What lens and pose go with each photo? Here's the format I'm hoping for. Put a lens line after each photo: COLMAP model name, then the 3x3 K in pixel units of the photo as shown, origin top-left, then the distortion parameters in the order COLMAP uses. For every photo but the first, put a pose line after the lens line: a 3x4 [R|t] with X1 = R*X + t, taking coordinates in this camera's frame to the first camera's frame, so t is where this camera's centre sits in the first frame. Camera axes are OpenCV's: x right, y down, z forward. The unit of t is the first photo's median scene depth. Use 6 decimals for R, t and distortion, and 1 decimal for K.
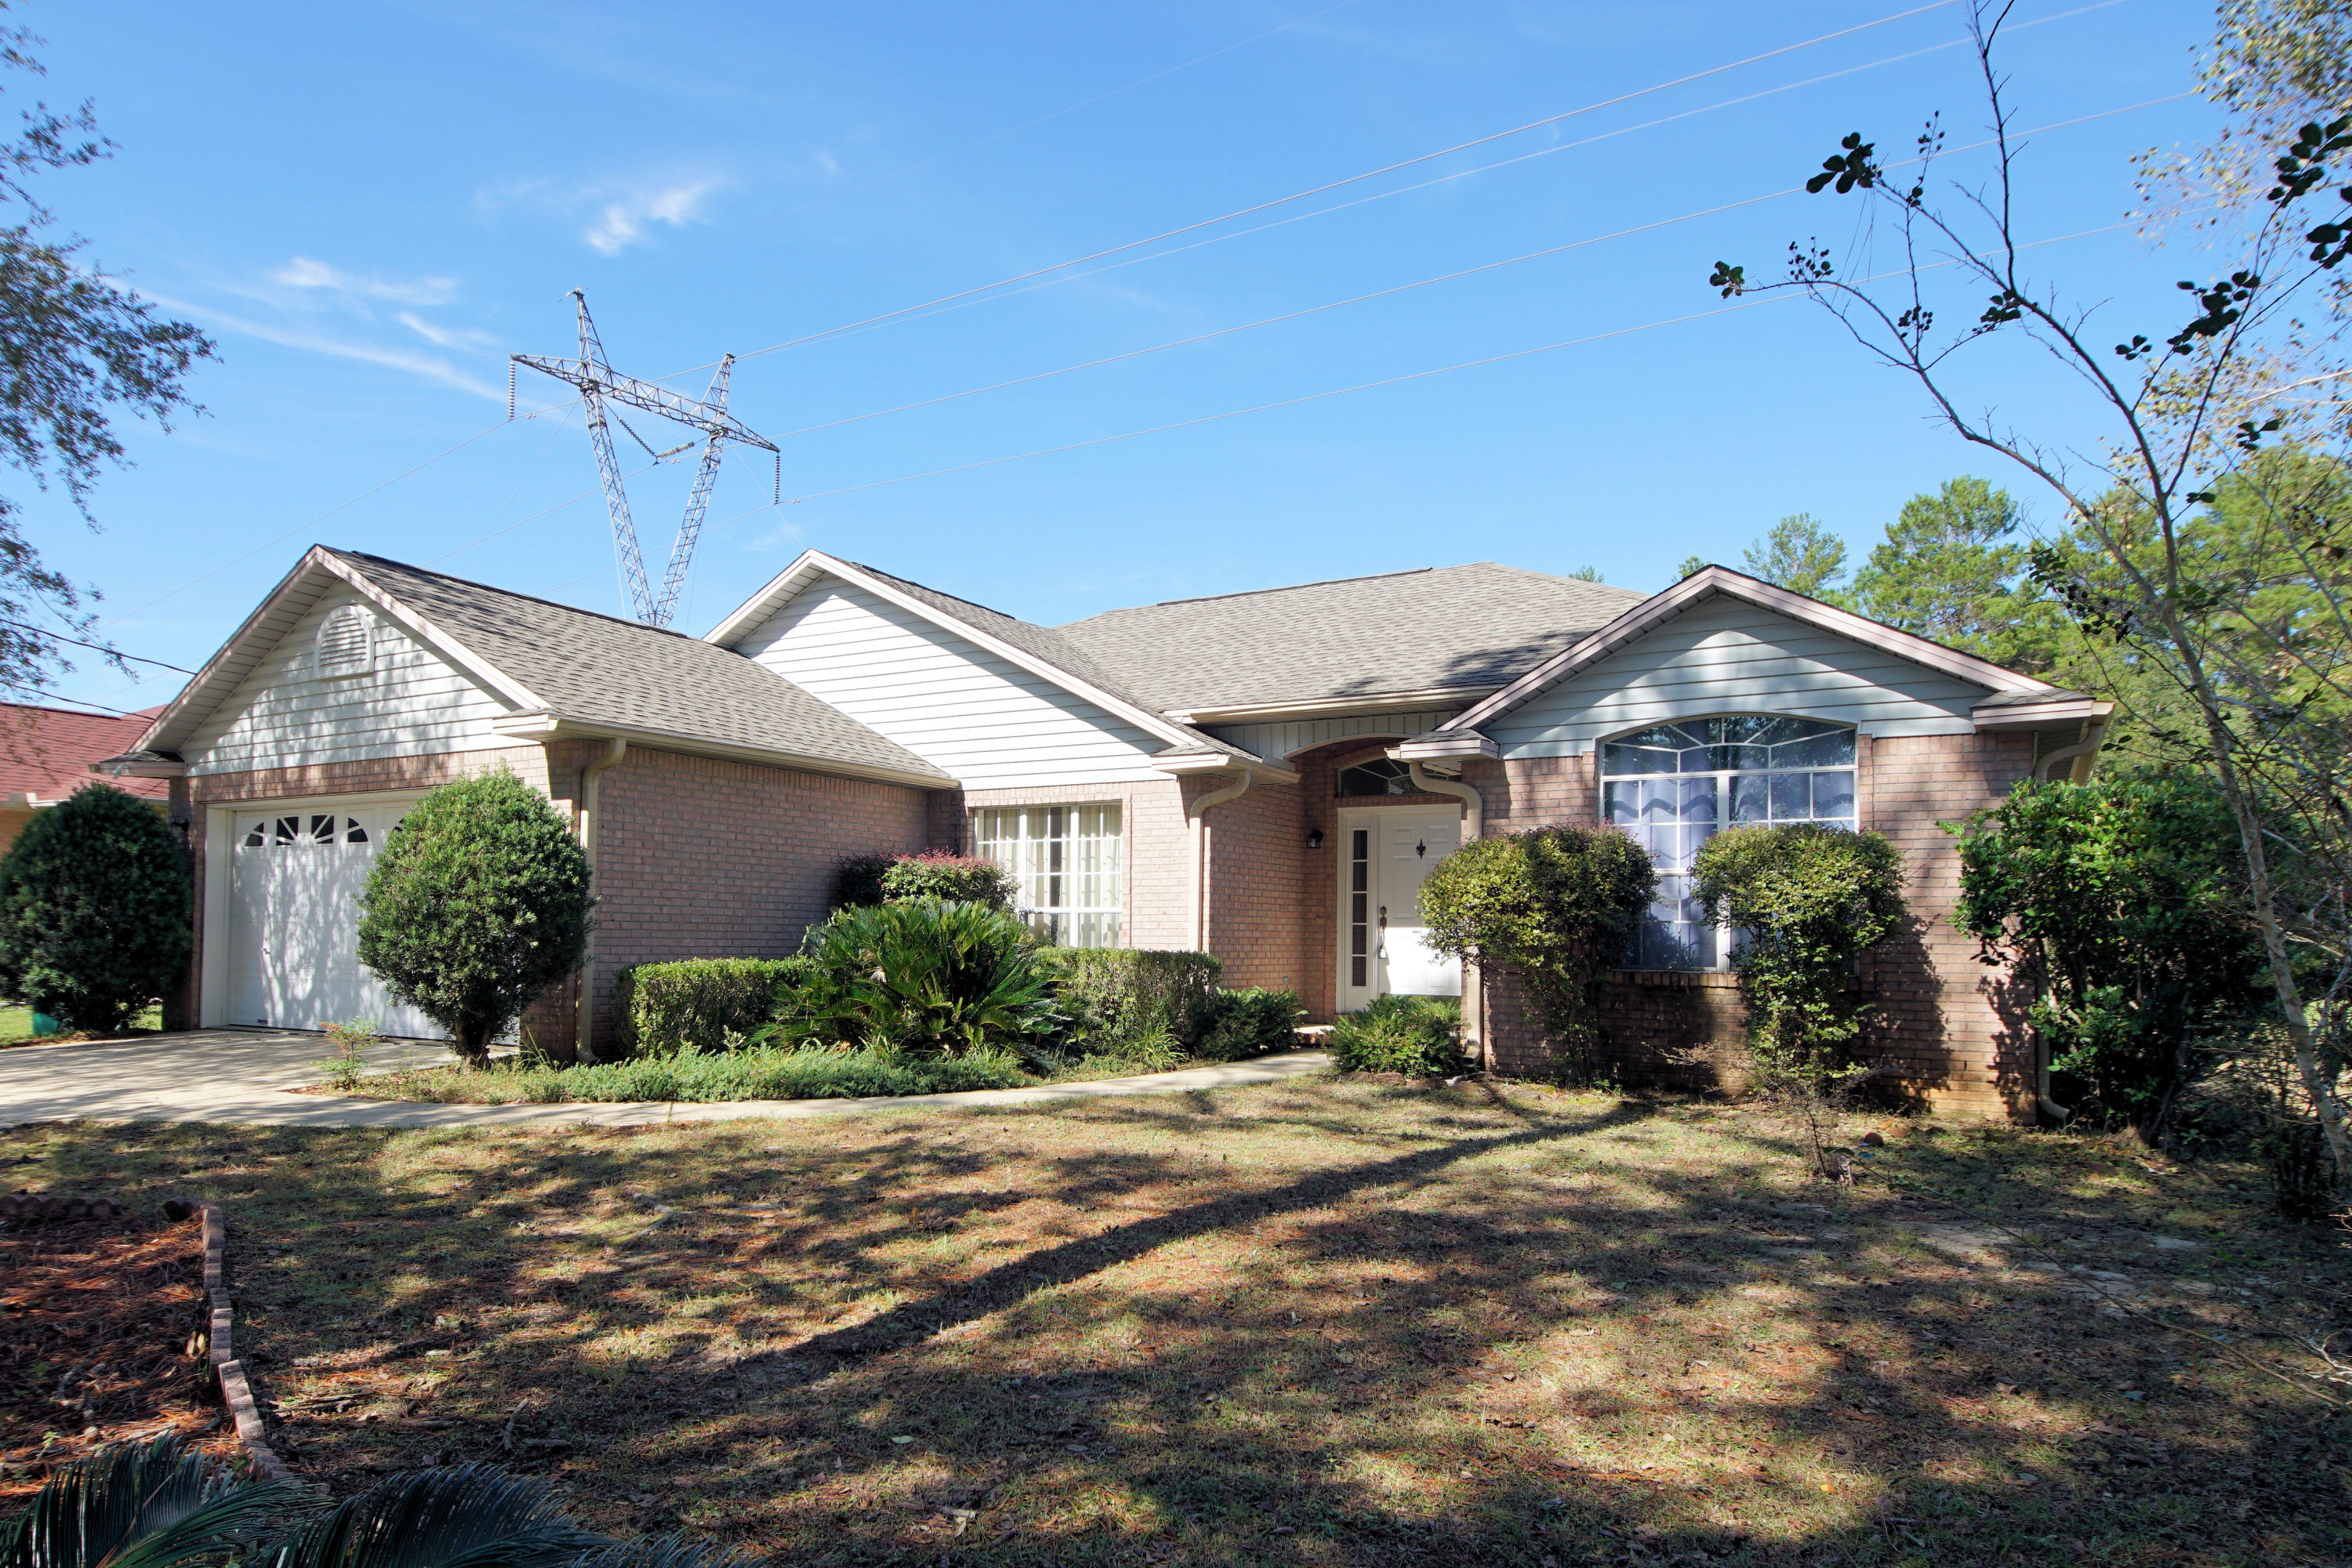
lens RADIAL K [[1456.5, 0, 1091.0], [0, 1456.5, 896.7], [0, 0, 1]] dist [0.015157, -0.004751]
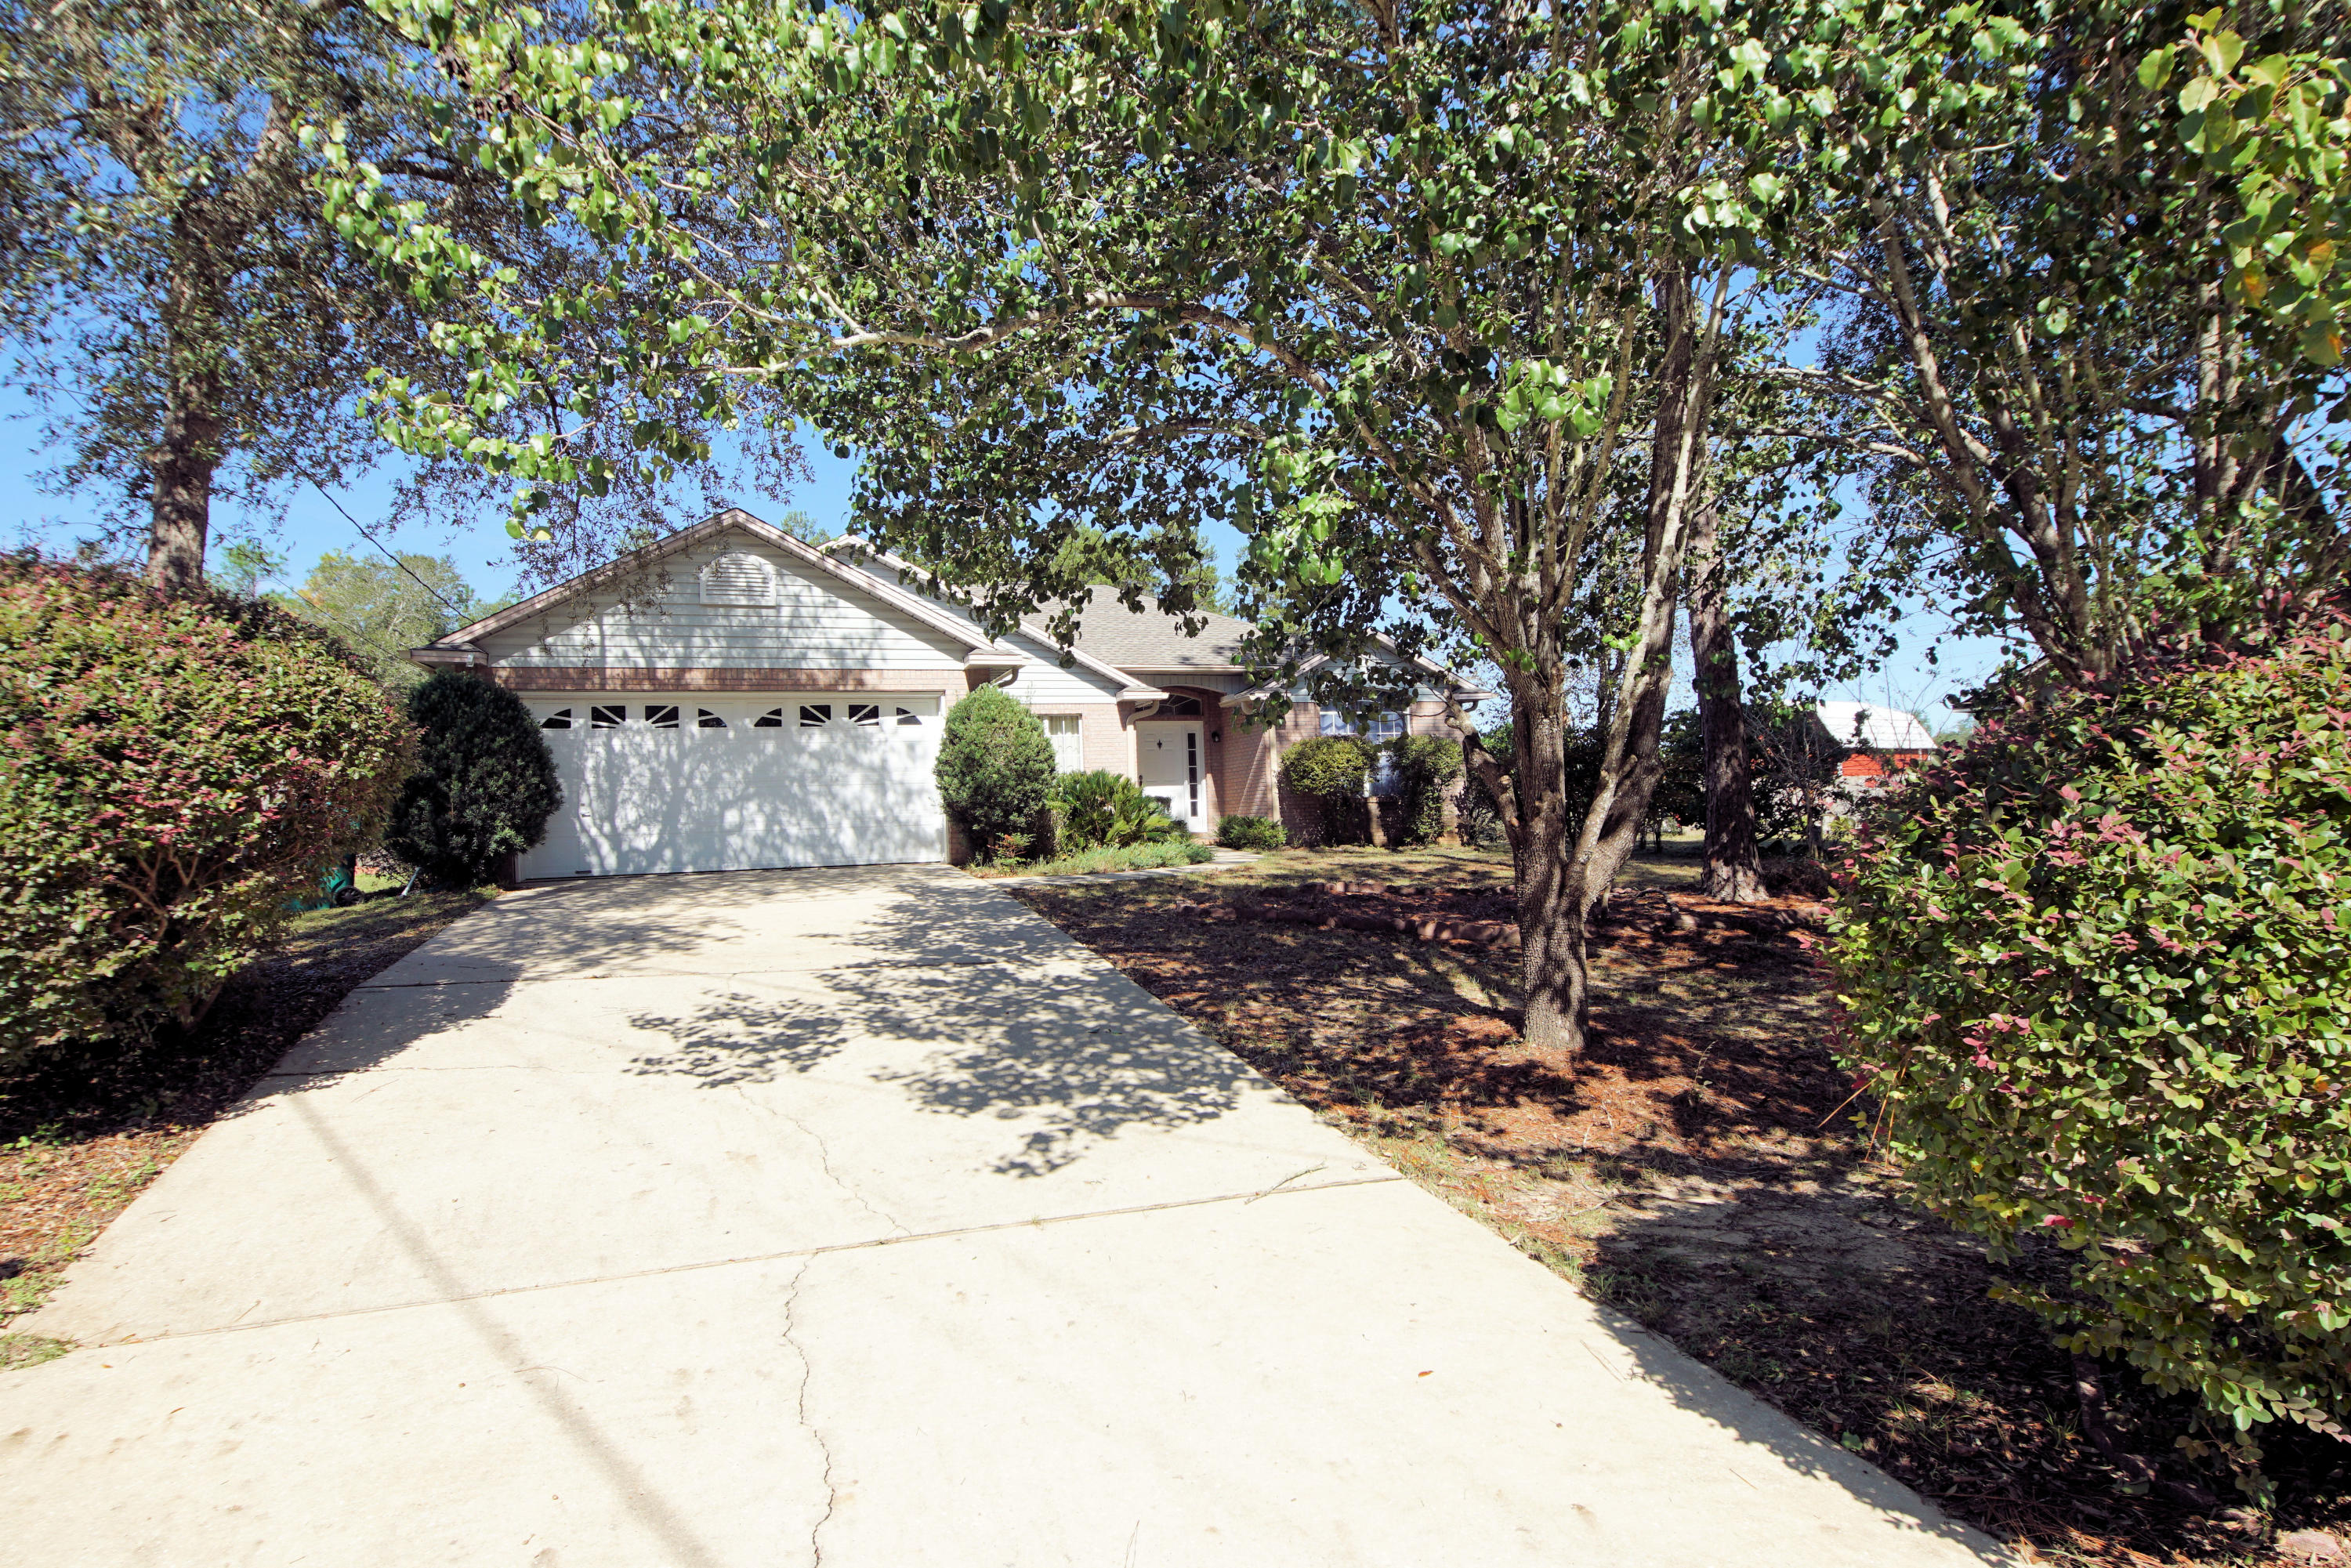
lens RADIAL K [[1309.8, 0, 1169.3], [0, 1309.8, 771.7], [0, 0, 1]] dist [0.012568, -0.000971]
pose [[0.627613, -0.002408, 0.778522, -1.252877], [0.017338, 0.999790, -0.010885, 0.024618], [-0.778333, 0.020330, 0.627523, -0.076484]]
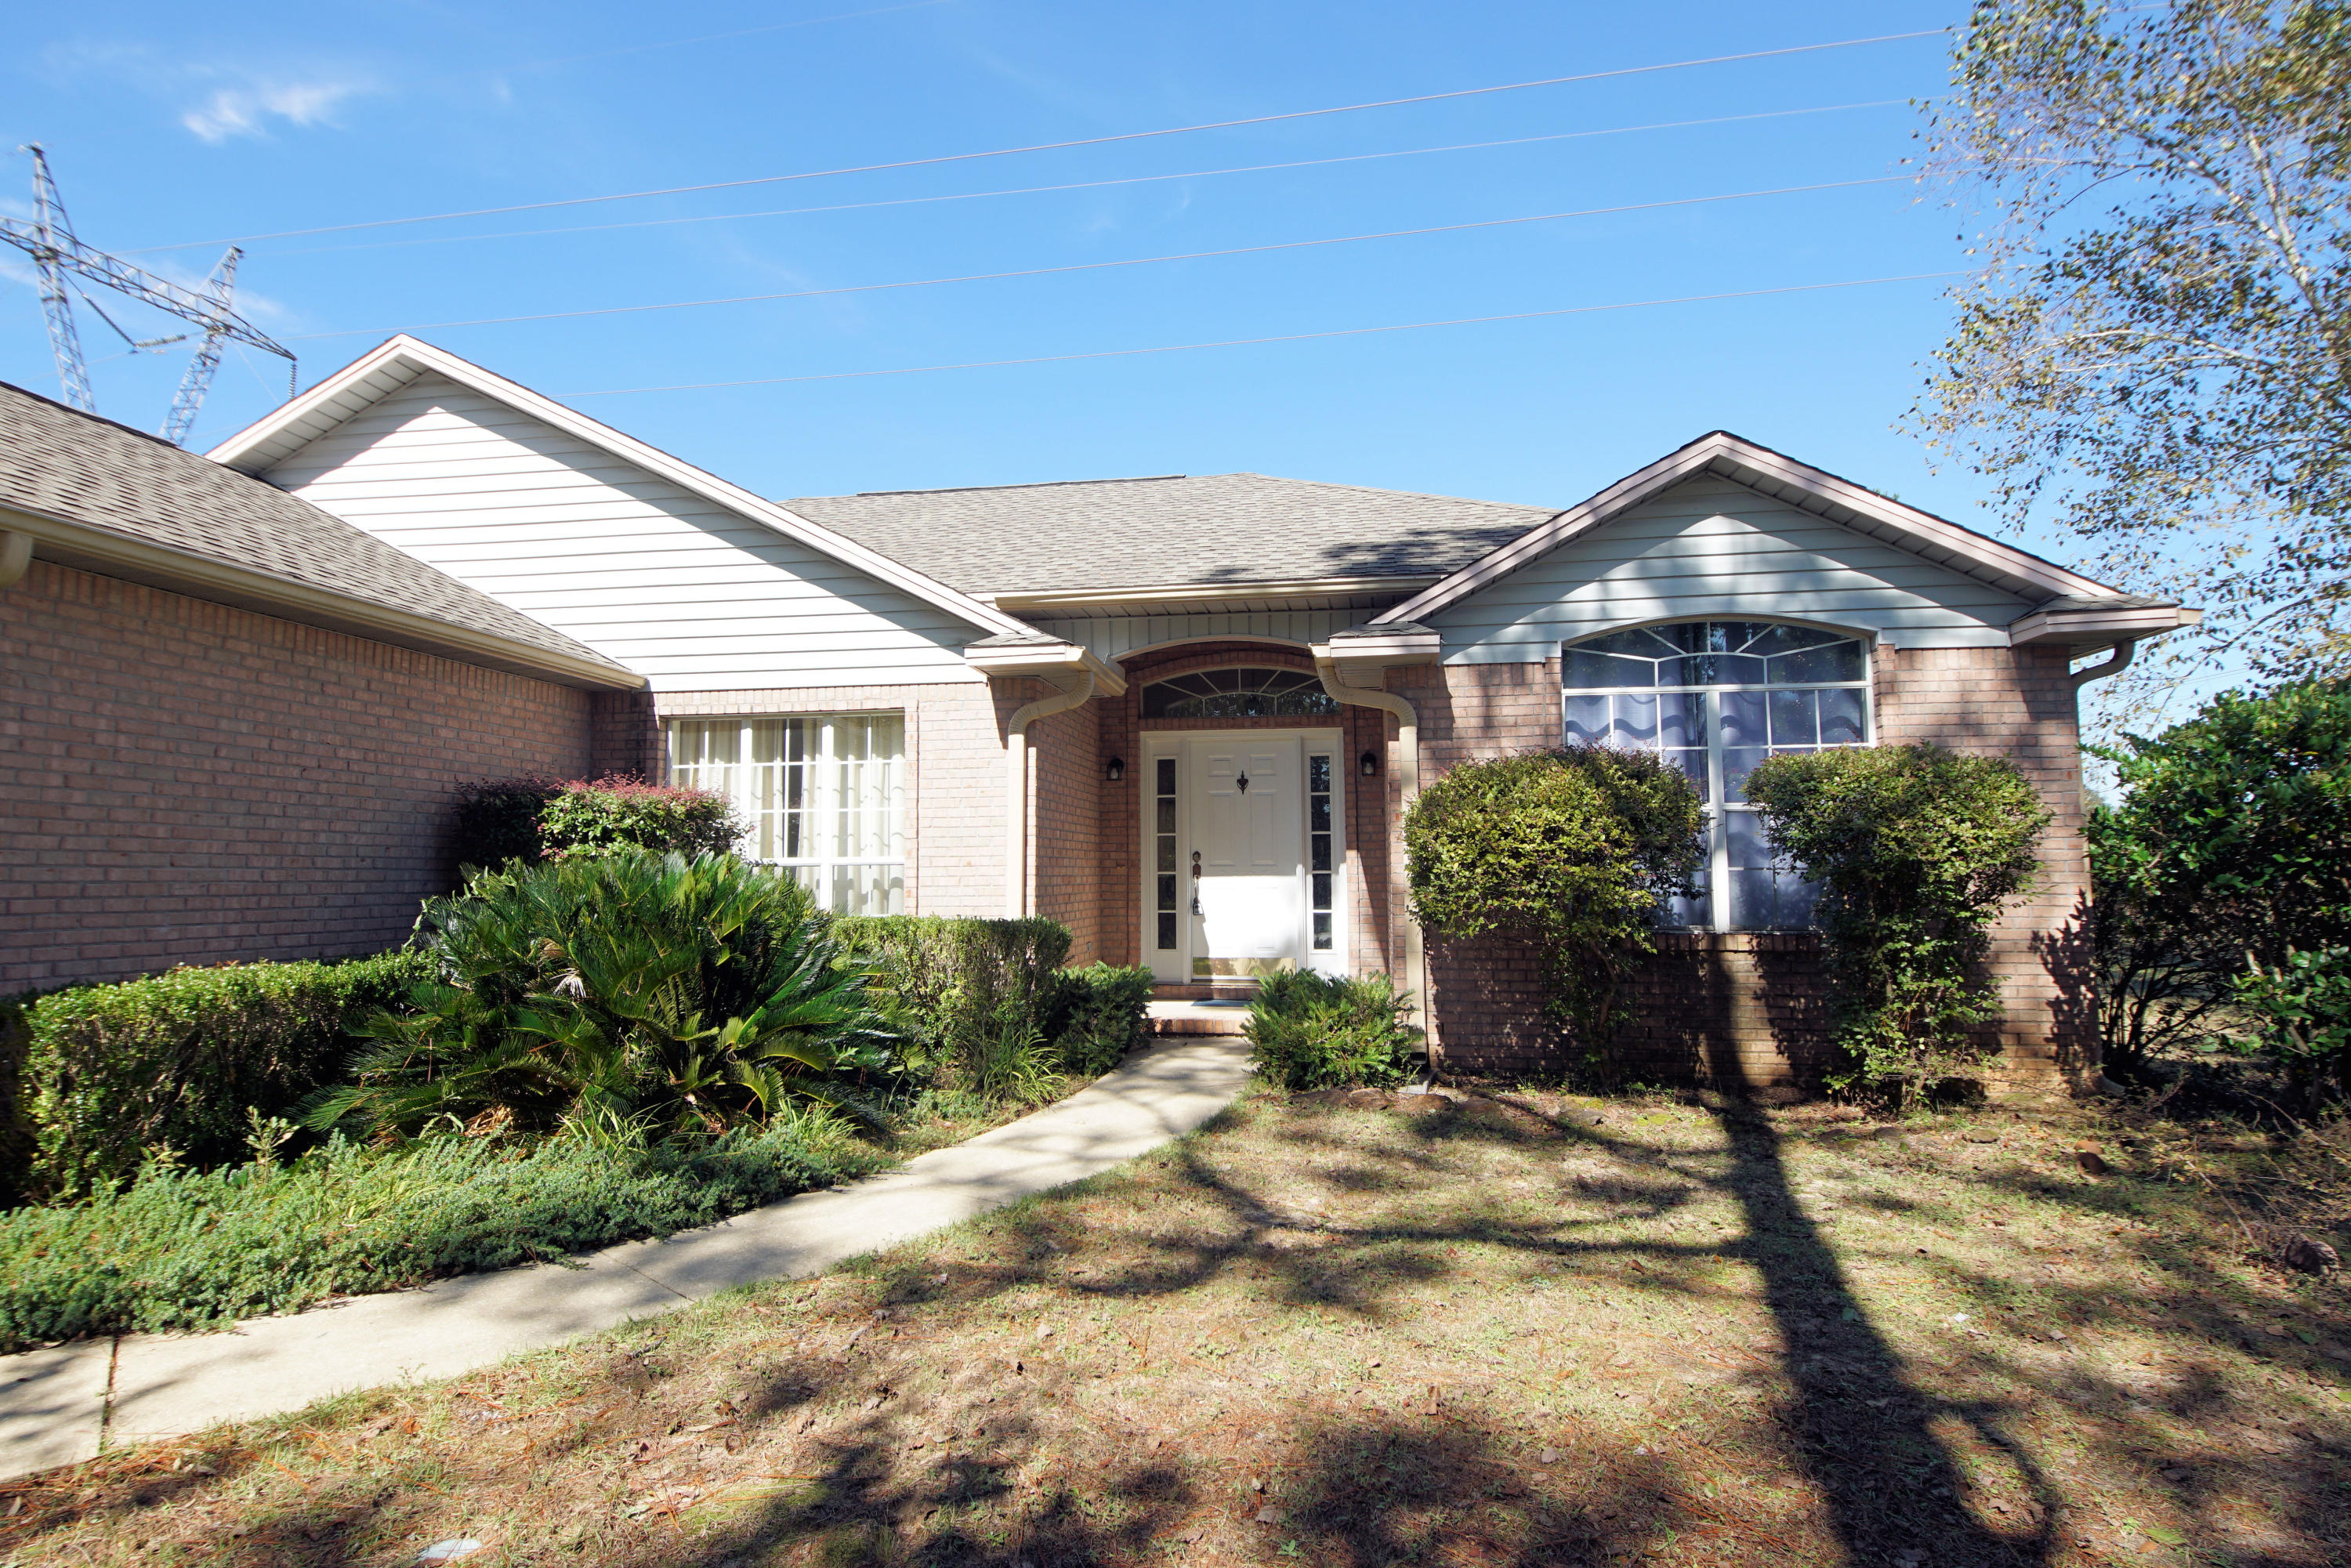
lens RADIAL K [[1258.3, 0, 1150.1], [0, 1258.3, 766.8], [0, 0, 1]] dist [0.038973, -0.040804]
pose [[0.923261, 0.016372, 0.383825, -0.117132], [0.005168, 0.998472, -0.055021, -0.002502], [-0.384140, 0.052783, 0.921765, 0.410655]]
